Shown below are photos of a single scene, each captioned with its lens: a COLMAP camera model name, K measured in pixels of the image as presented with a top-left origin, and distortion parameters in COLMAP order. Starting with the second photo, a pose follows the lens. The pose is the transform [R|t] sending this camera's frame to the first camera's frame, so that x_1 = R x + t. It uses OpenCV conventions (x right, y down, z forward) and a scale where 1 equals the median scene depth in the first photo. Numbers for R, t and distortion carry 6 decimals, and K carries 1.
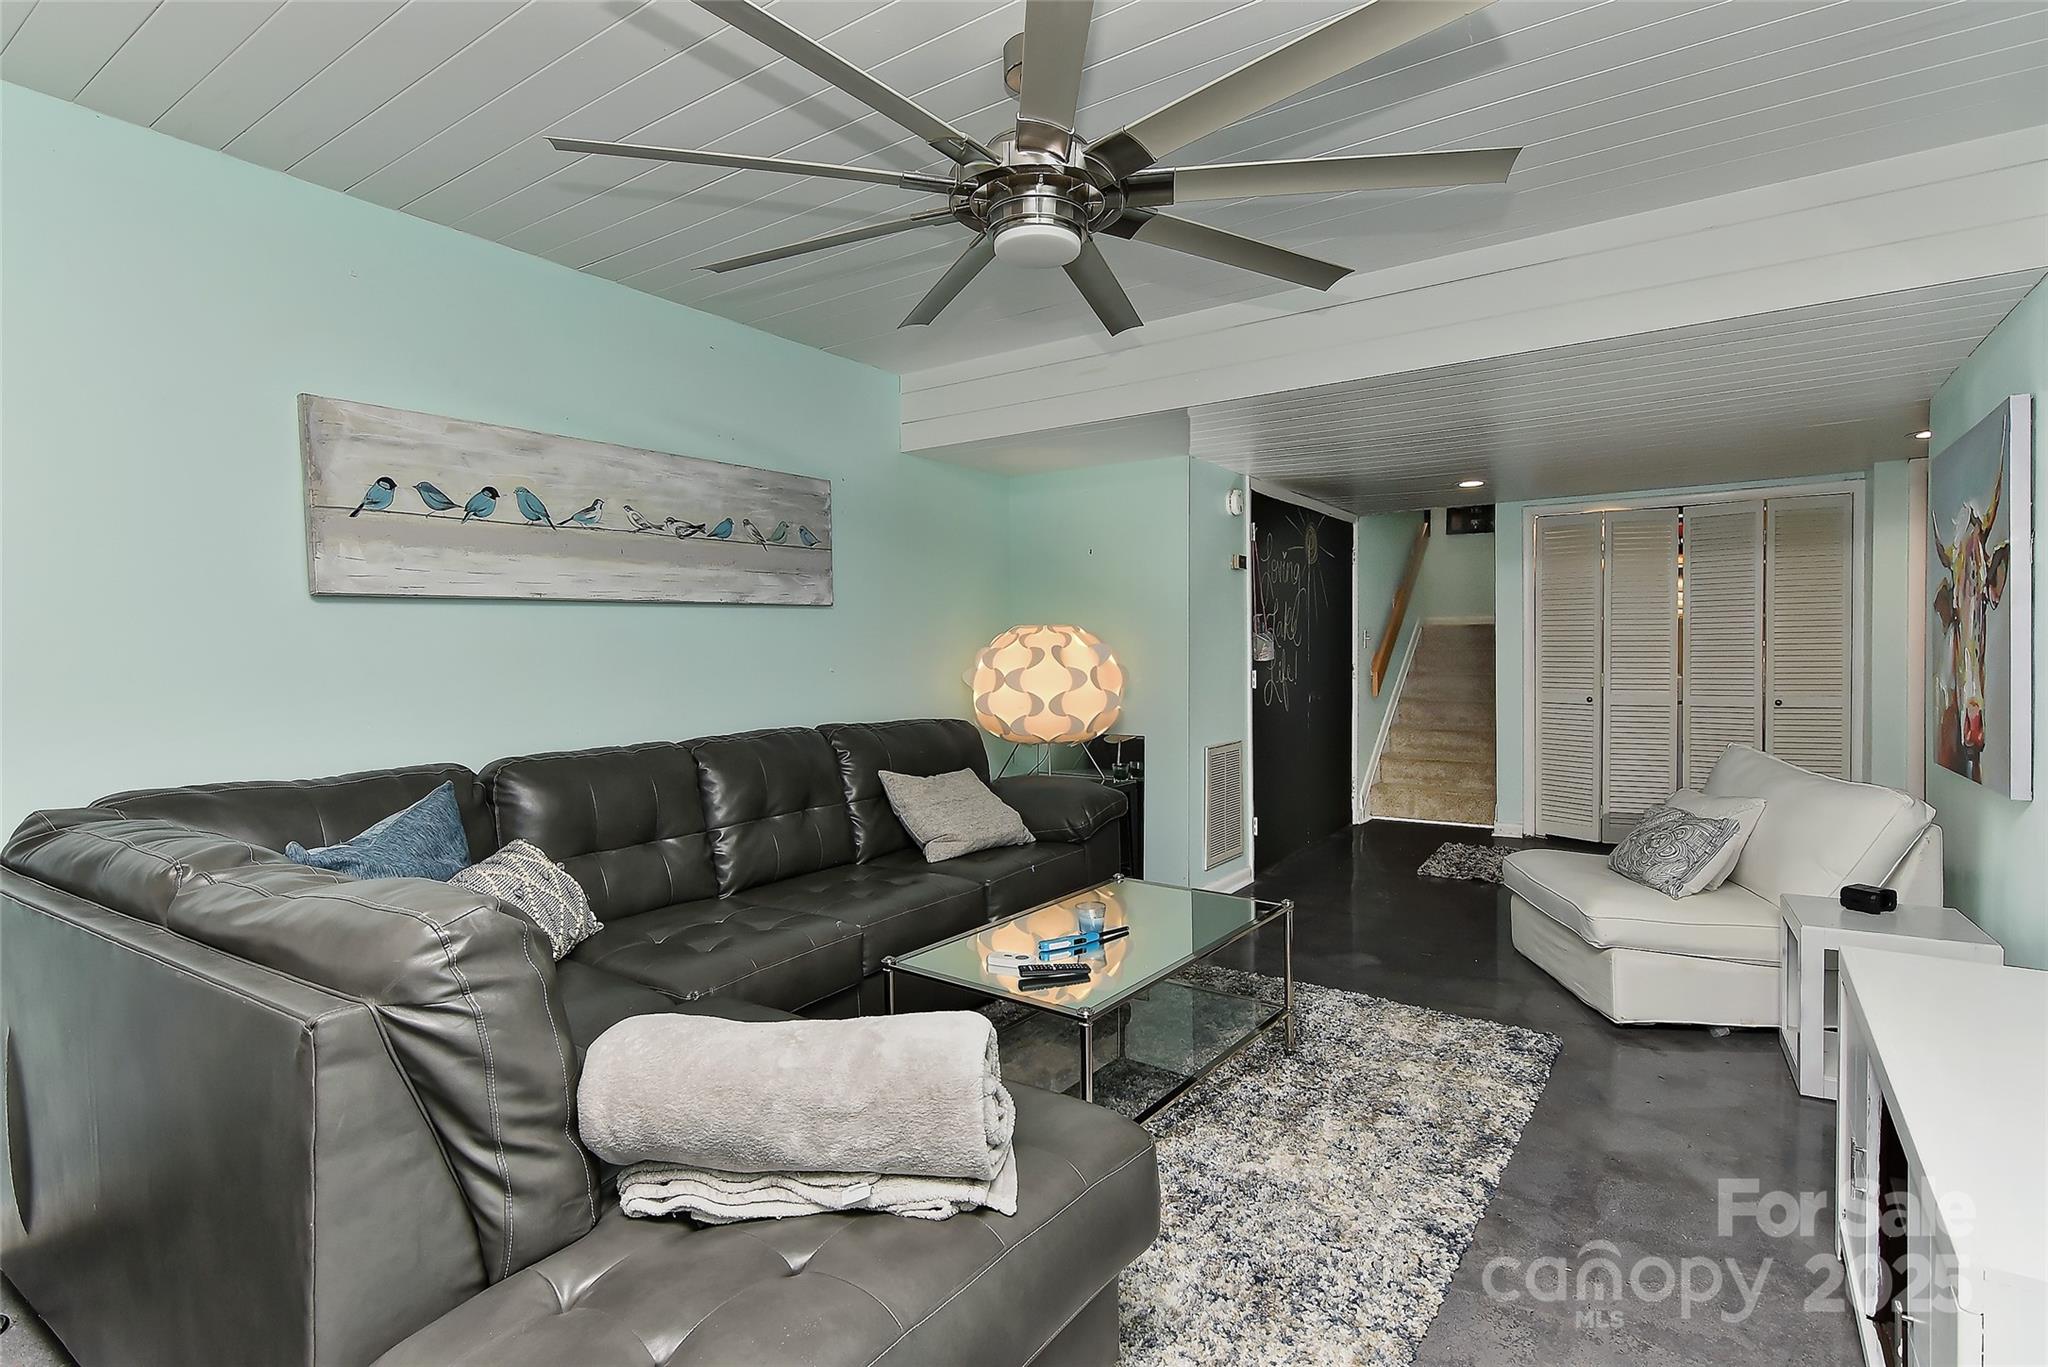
lens RADIAL K [[1003.1, 0, 1009.9], [0, 1003.1, 674.2], [0, 0, 1]] dist [0.003008, 0.000051]
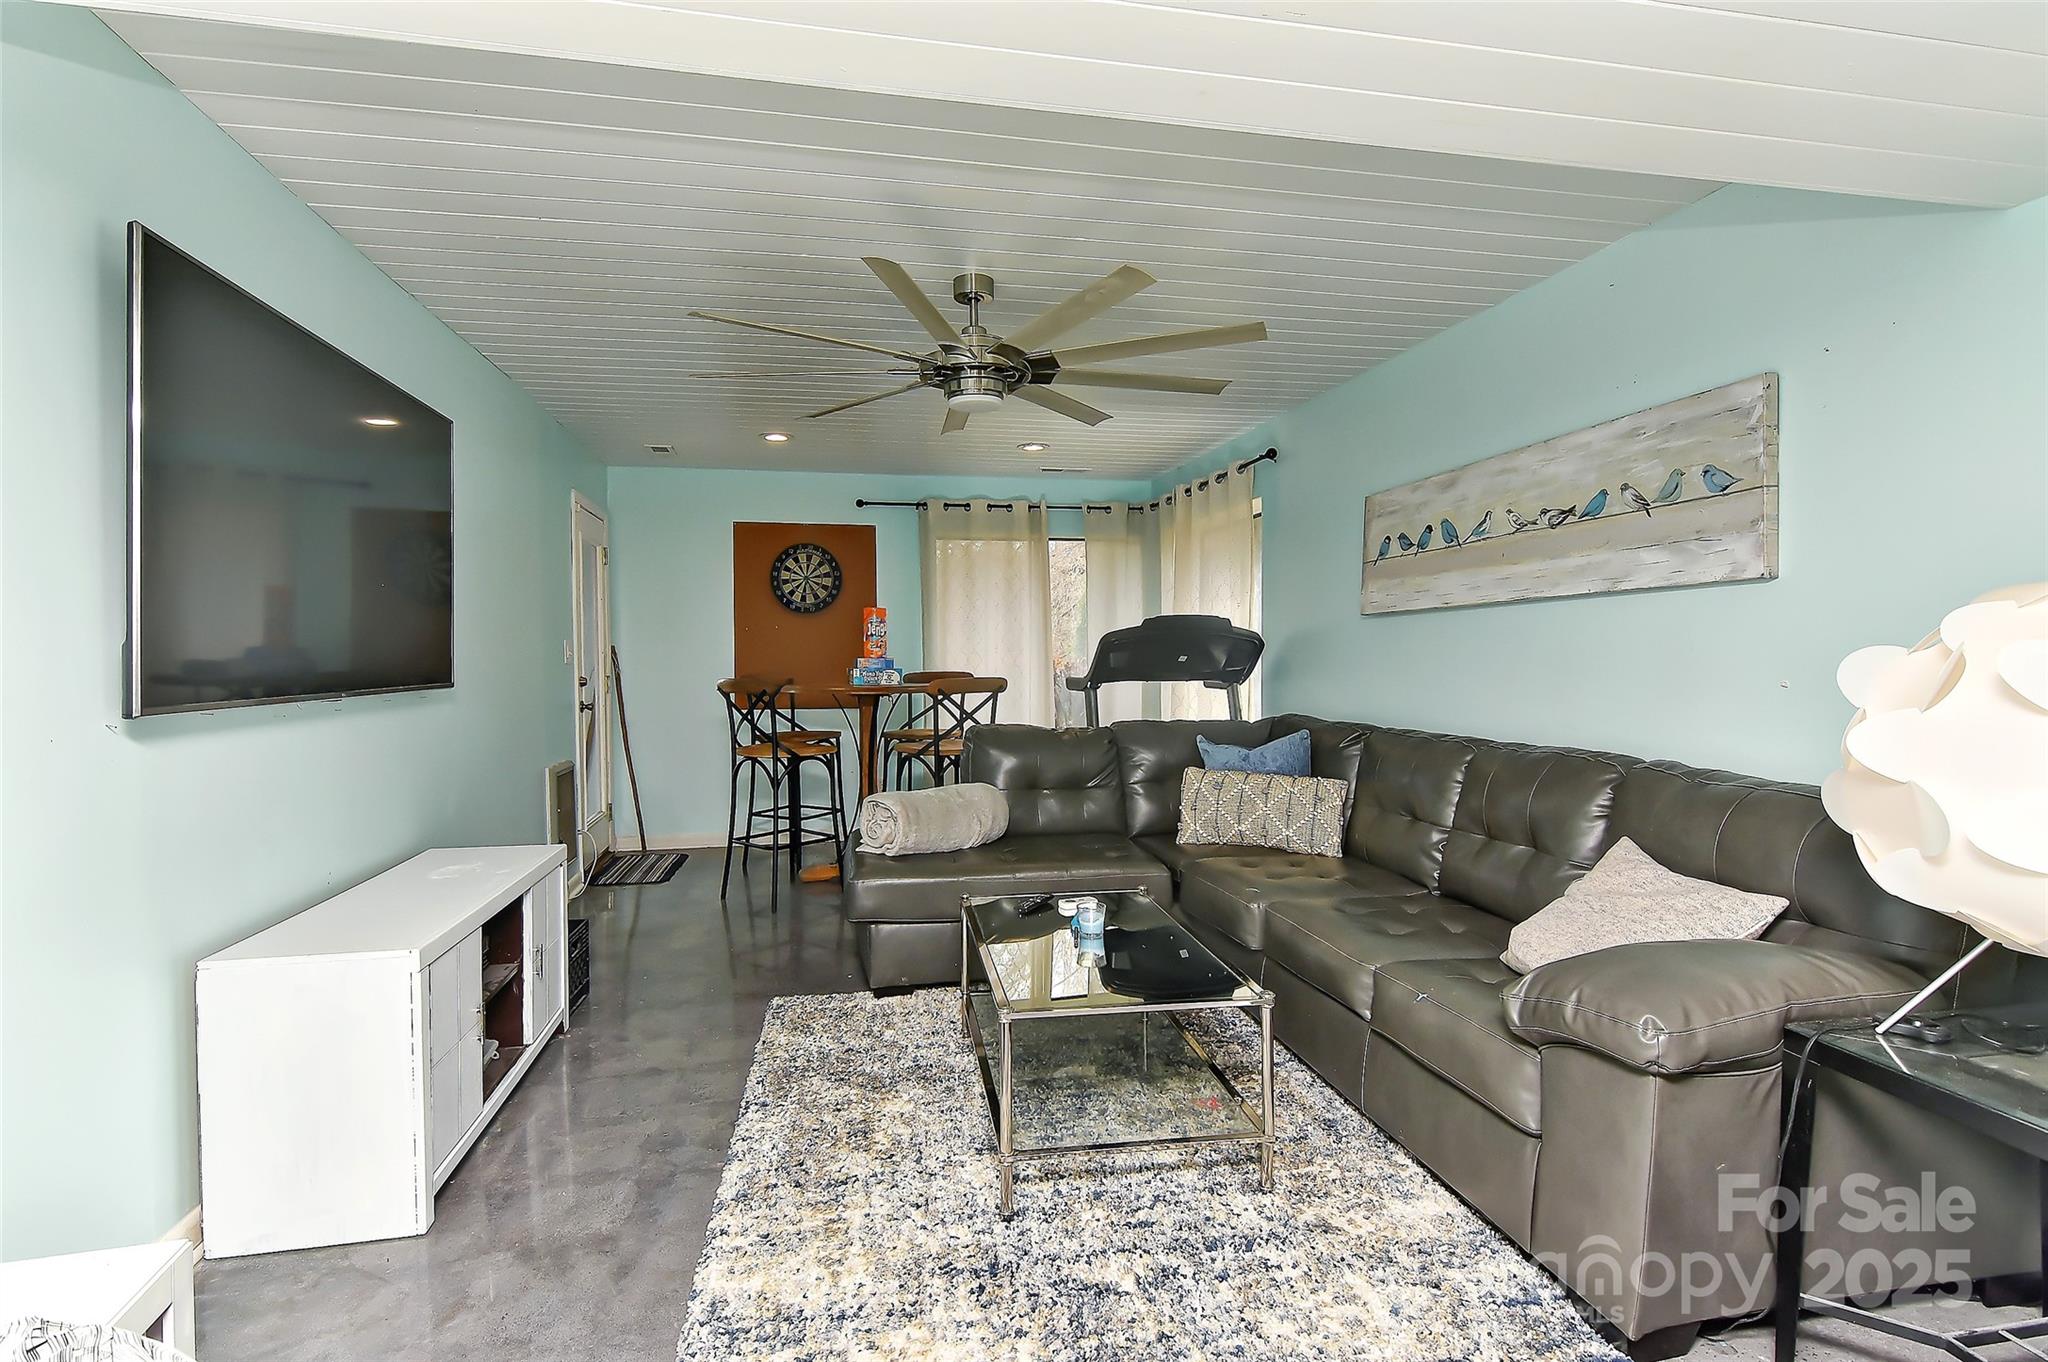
lens RADIAL K [[1003.1, 0, 1009.9], [0, 1003.1, 671.7], [0, 0, 1]] dist [0.003008, 0.000051]
pose [[-0.701390, 0.021667, -0.712448, 0.686043], [-0.013698, 0.998944, 0.043865, -0.037814], [0.712646, 0.040526, -0.700352, 1.305307]]
